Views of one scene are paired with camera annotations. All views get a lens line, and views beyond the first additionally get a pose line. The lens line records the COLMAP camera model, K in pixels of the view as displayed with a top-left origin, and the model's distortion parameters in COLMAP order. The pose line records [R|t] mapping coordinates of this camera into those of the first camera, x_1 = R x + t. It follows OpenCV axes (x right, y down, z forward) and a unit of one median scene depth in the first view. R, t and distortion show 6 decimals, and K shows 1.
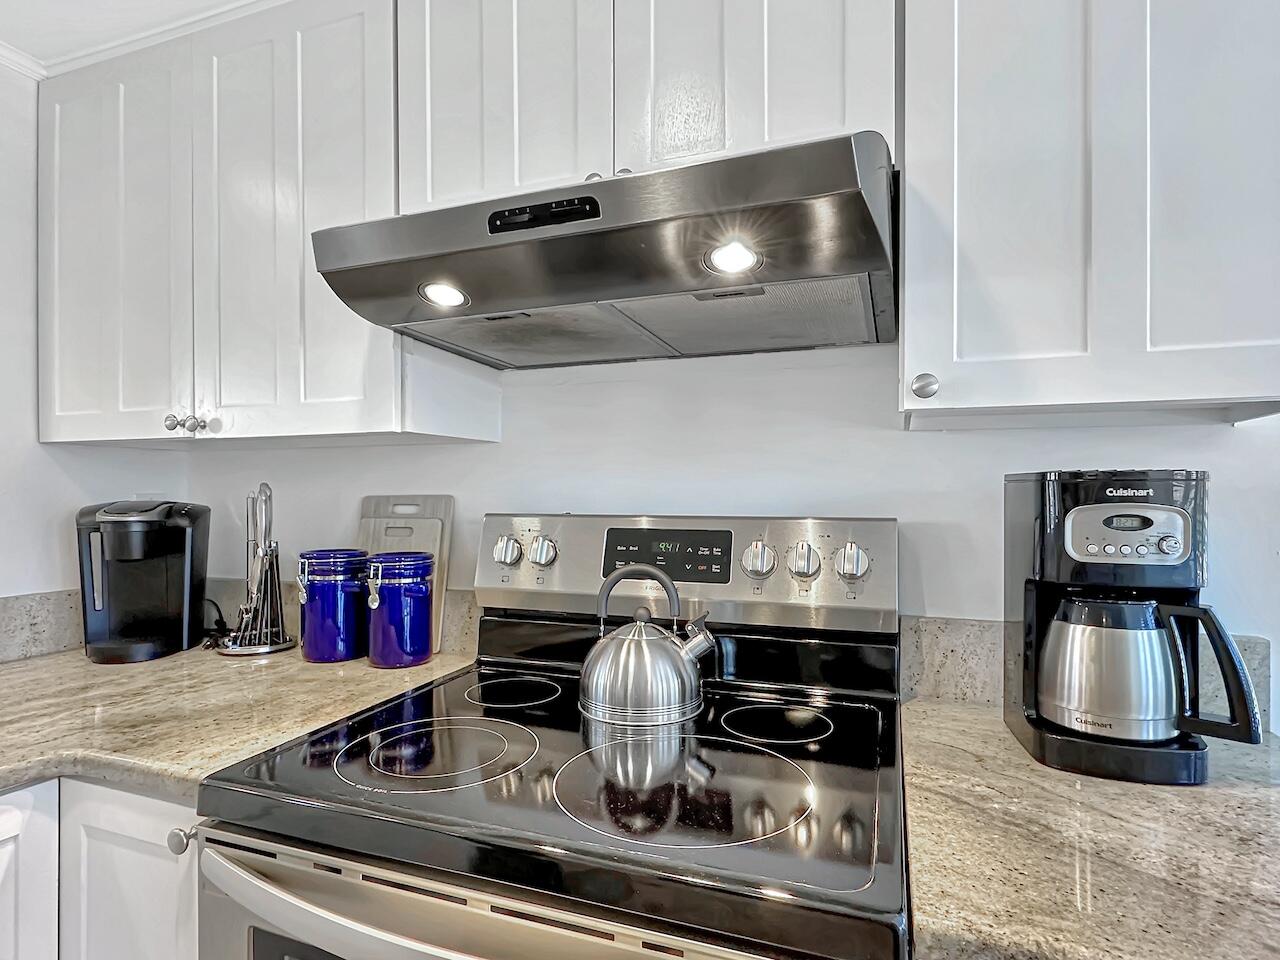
lens RADIAL K [[679.7, 0, 636.9], [0, 679.7, 491.4], [0, 0, 1]] dist [-0.002836, -0.000247]
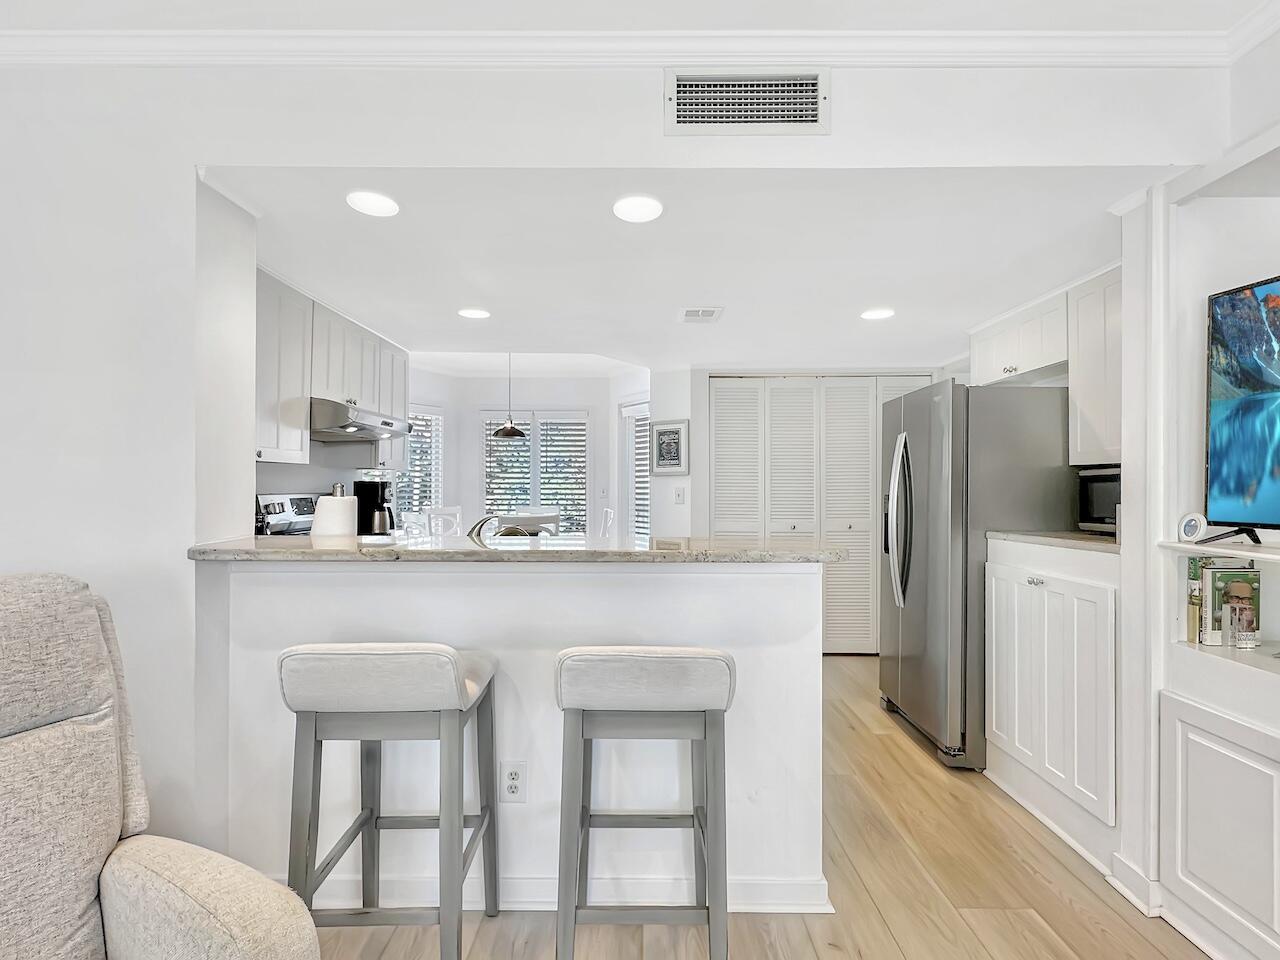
lens RADIAL K [[649.2, 0, 635.7], [0, 649.2, 483.5], [0, 0, 1]] dist [-0.004913, 0.000367]
pose [[-0.337664, -0.001064, 0.941266, -3.284522], [-0.011554, 0.999929, -0.003015, -0.014090], [-0.941196, -0.011893, -0.337652, 0.626013]]
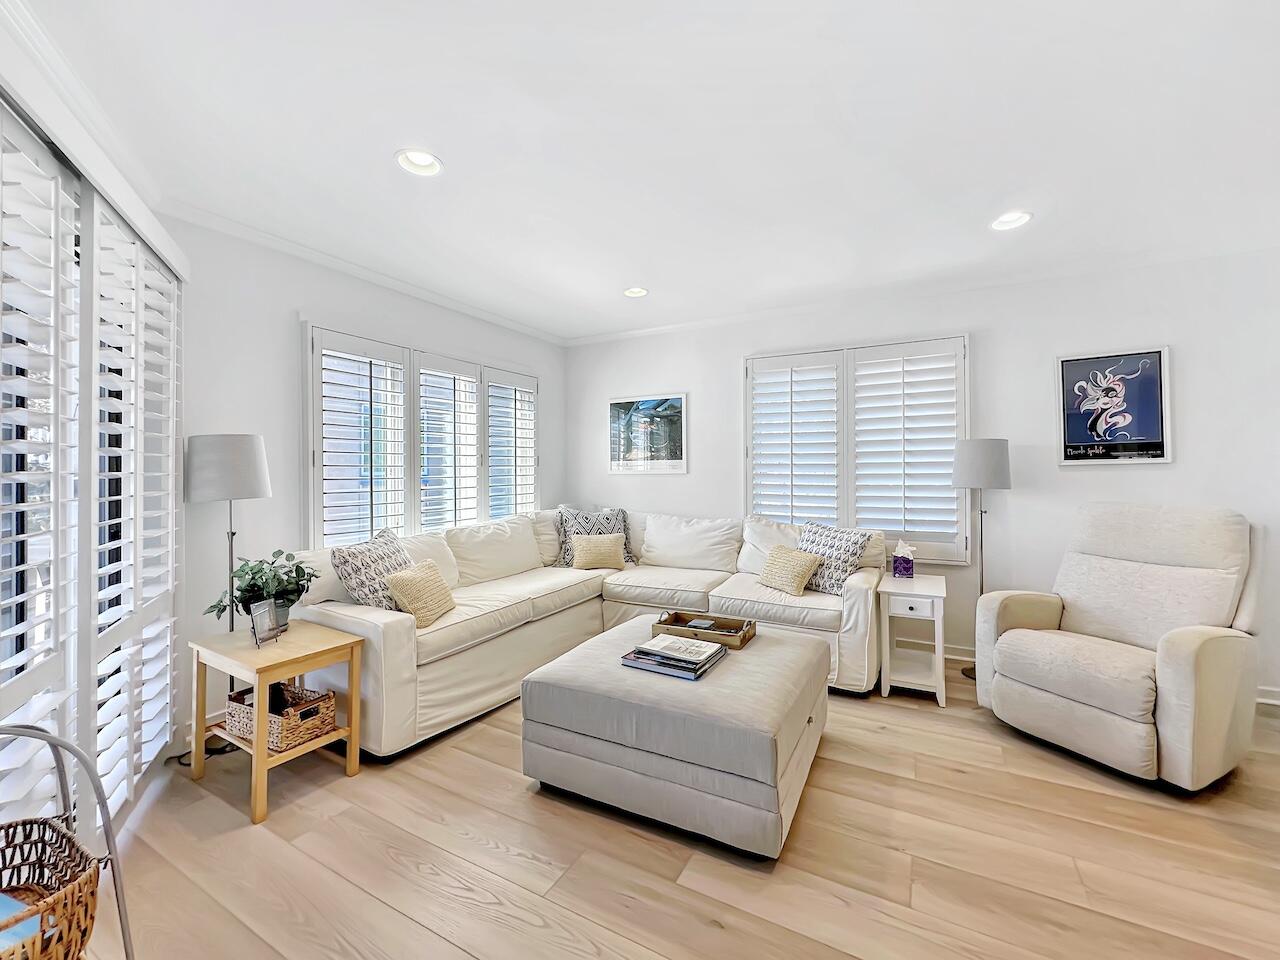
lens RADIAL K [[518.9, 0, 645.2], [0, 518.9, 473.2], [0, 0, 1]] dist [-0.001814, 0.000905]
pose [[0.990892, -0.008090, -0.134415, -3.866315], [0.009981, 0.999860, 0.013401, -0.037332], [0.134288, -0.014620, 0.990834, -1.140449]]
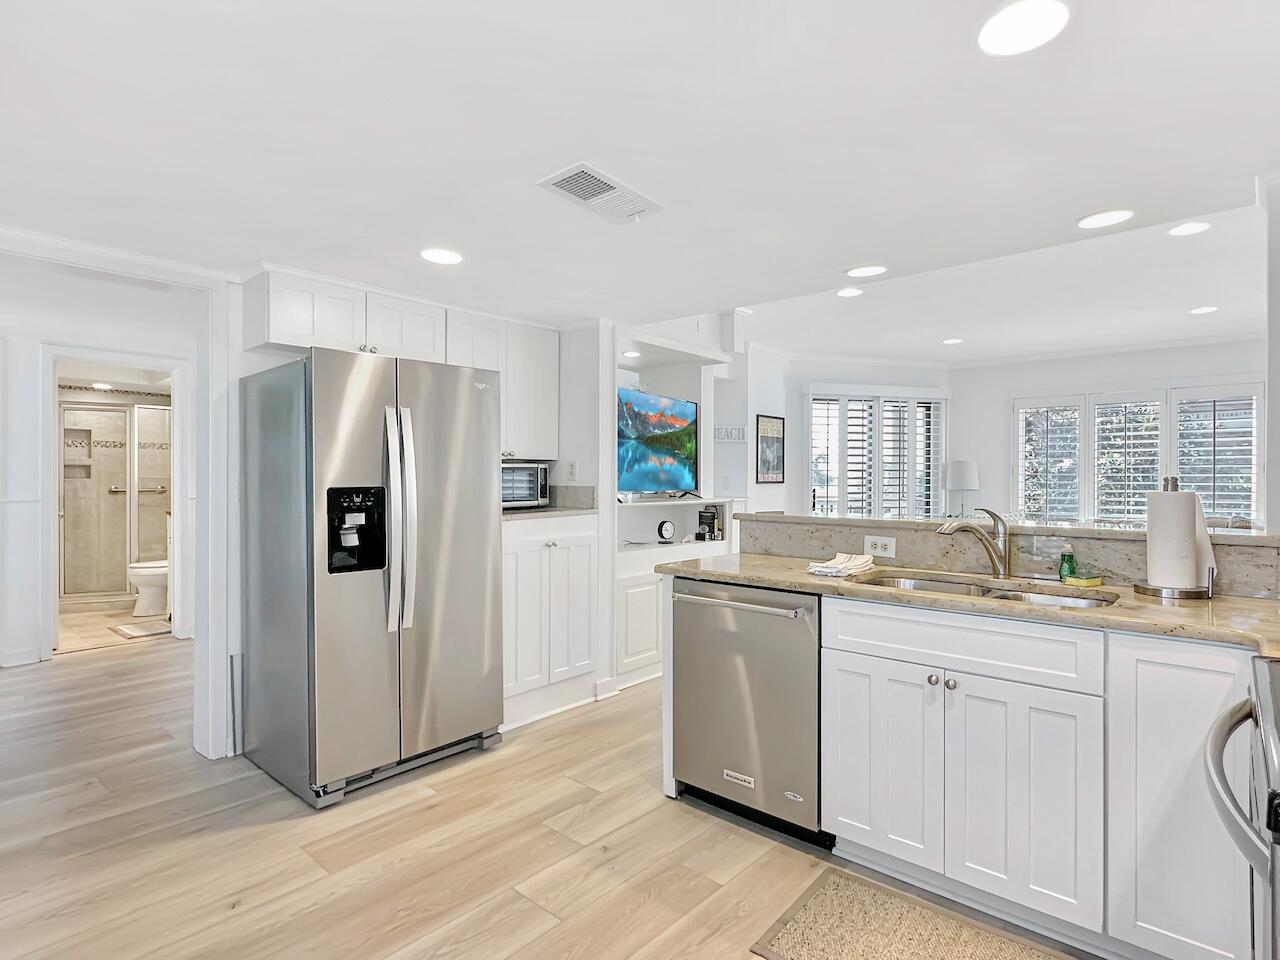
lens RADIAL K [[679.7, 0, 631.8], [0, 679.7, 480.6], [0, 0, 1]] dist [-0.002836, -0.000247]
pose [[-0.361367, -0.000380, -0.932424, 1.000928], [0.001668, 0.999998, -0.001054, -0.001401], [0.932422, -0.001936, -0.361366, 0.126411]]
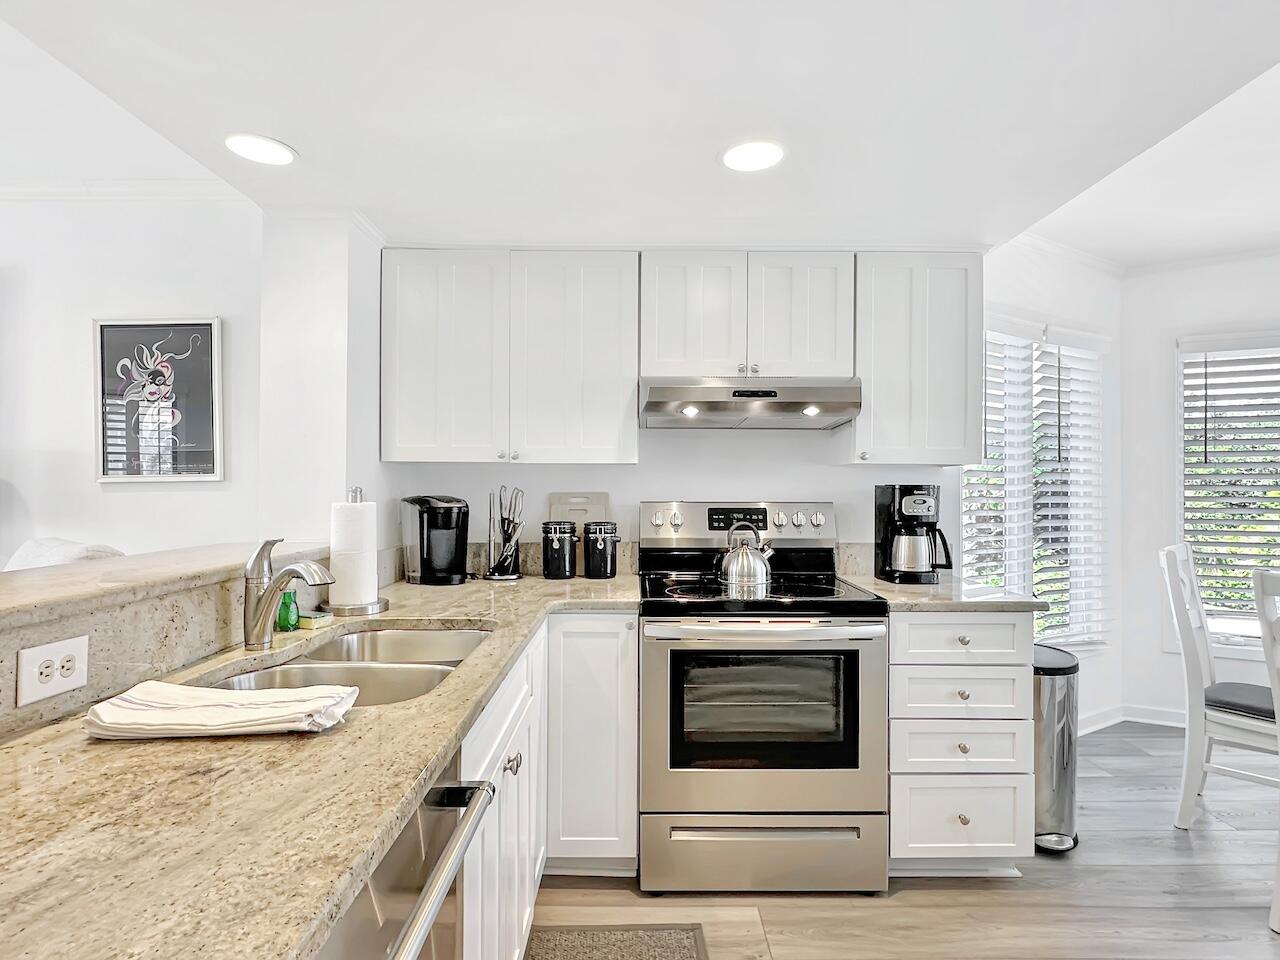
lens RADIAL K [[679.7, 0, 635.1], [0, 679.7, 490.4], [0, 0, 1]] dist [-0.002836, -0.000247]
pose [[0.936667, 0.000844, 0.350219, -1.113361], [-0.003587, 0.999968, 0.007183, -0.016729], [-0.350202, -0.007984, 0.936640, -1.023007]]
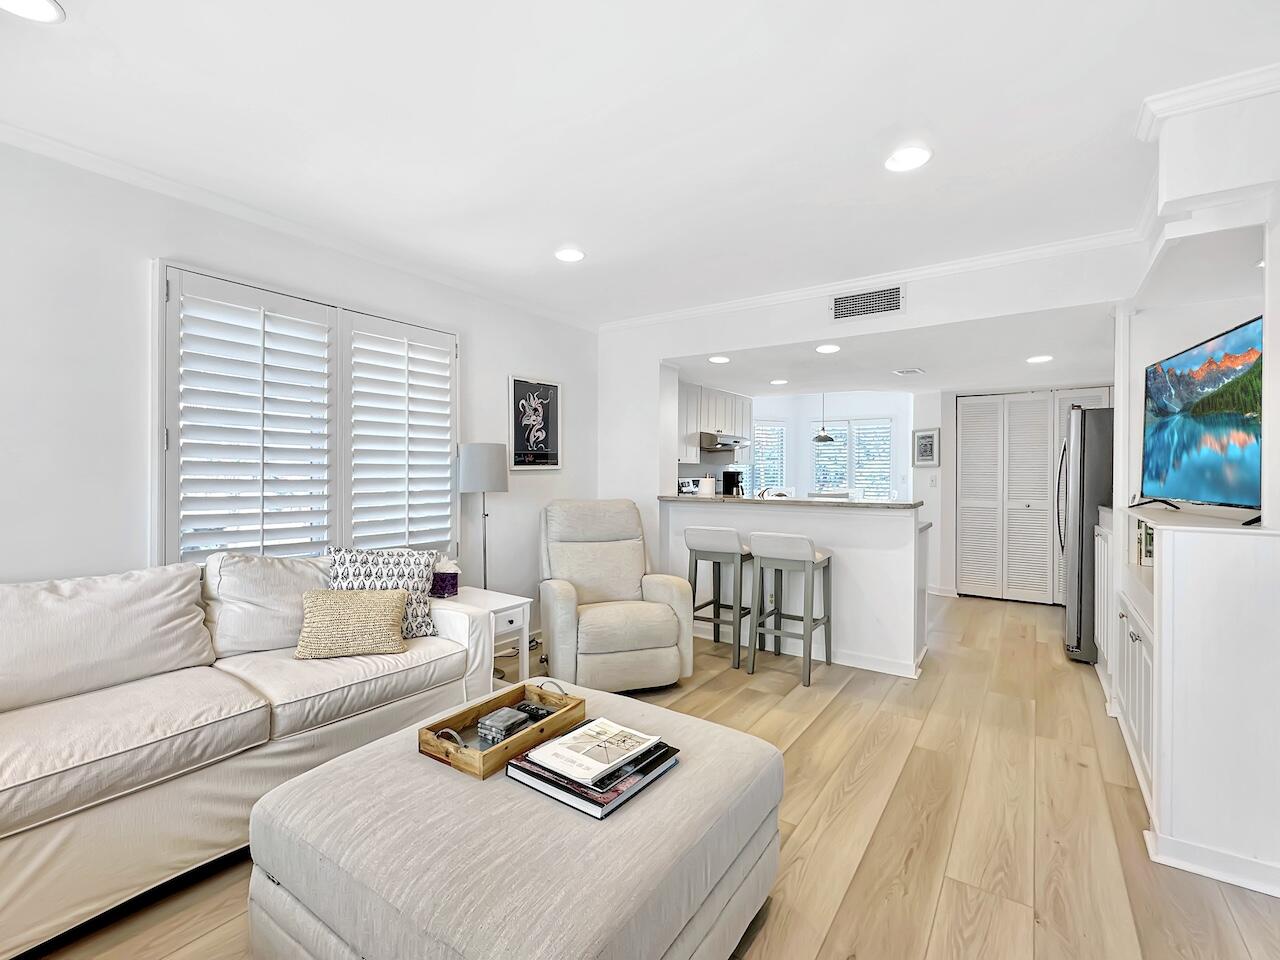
lens RADIAL K [[568.6, 0, 636.7], [0, 568.6, 474.3], [0, 0, 1]] dist [-0.004284, 0.000751]
pose [[0.254054, -0.006191, 0.967170, -5.224059], [-0.010541, 0.999902, 0.009169, -0.033391], [-0.967133, -0.012524, 0.253964, 0.266414]]
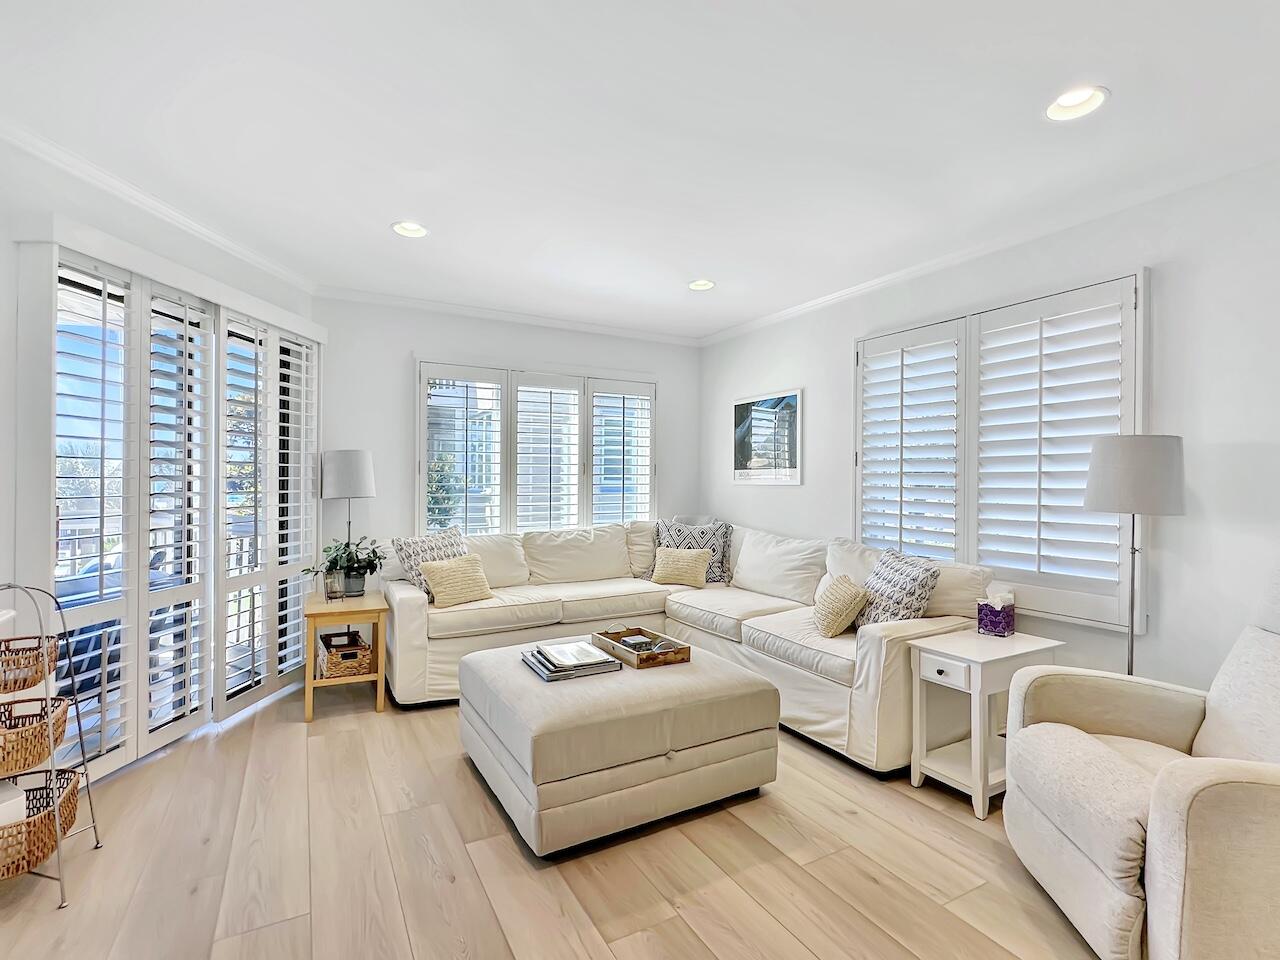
lens RADIAL K [[611.0, 0, 641.9], [0, 611.0, 481.1], [0, 0, 1]] dist [-0.003268, 0.000801]
pose [[0.762144, 0.001137, -0.647407, -2.394856], [0.002153, 0.999988, 0.004291, -0.021587], [0.647404, -0.004664, 0.762133, -0.818520]]
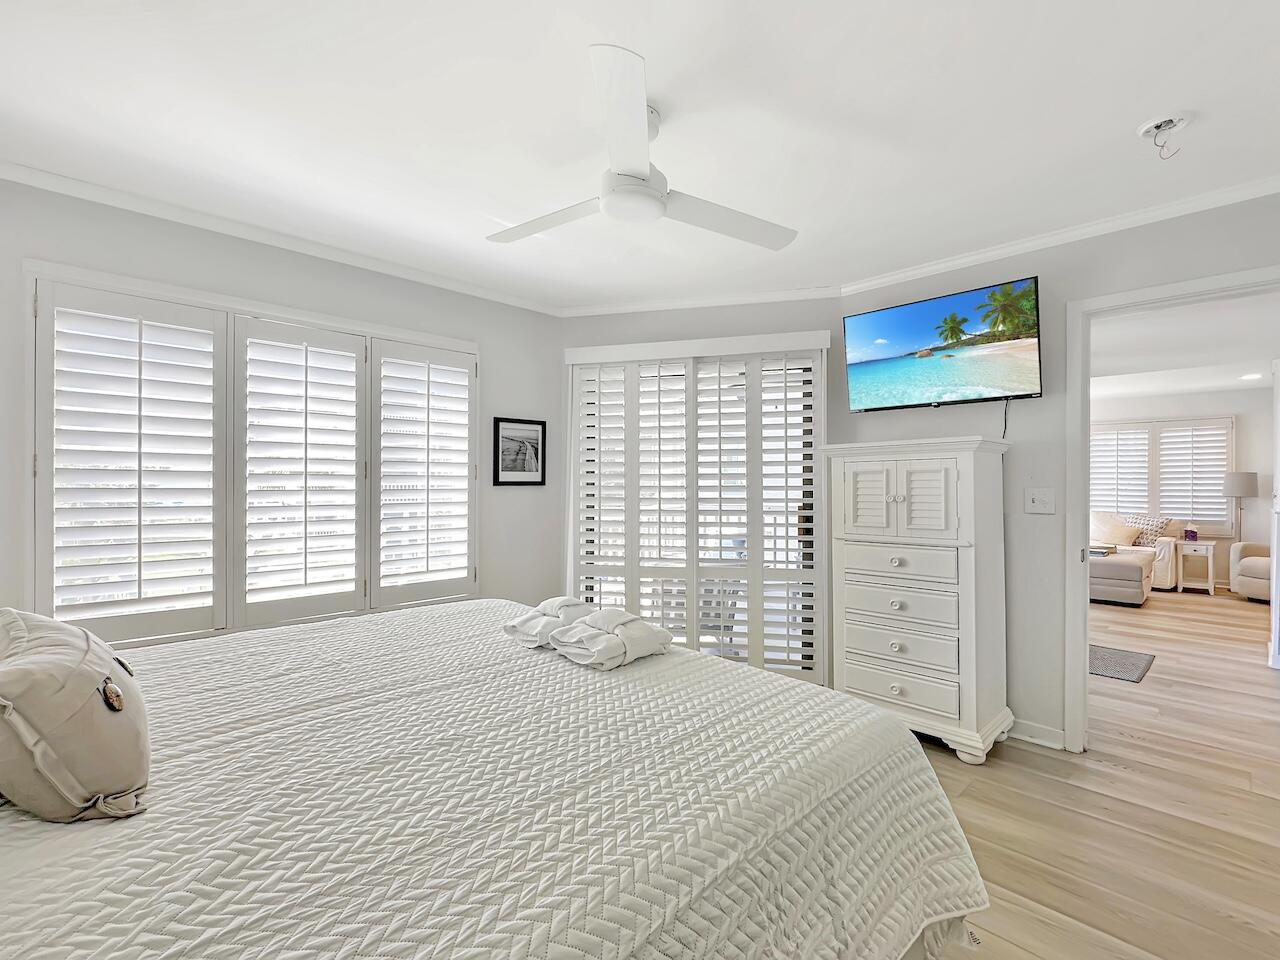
lens RADIAL K [[568.6, 0, 657.1], [0, 568.6, 488.5], [0, 0, 1]] dist [-0.004284, 0.000751]
pose [[0.907072, 0.002552, -0.420967, -5.509766], [0.003128, 0.999913, 0.012803, -0.084947], [0.420963, -0.012930, 0.906986, -6.125417]]
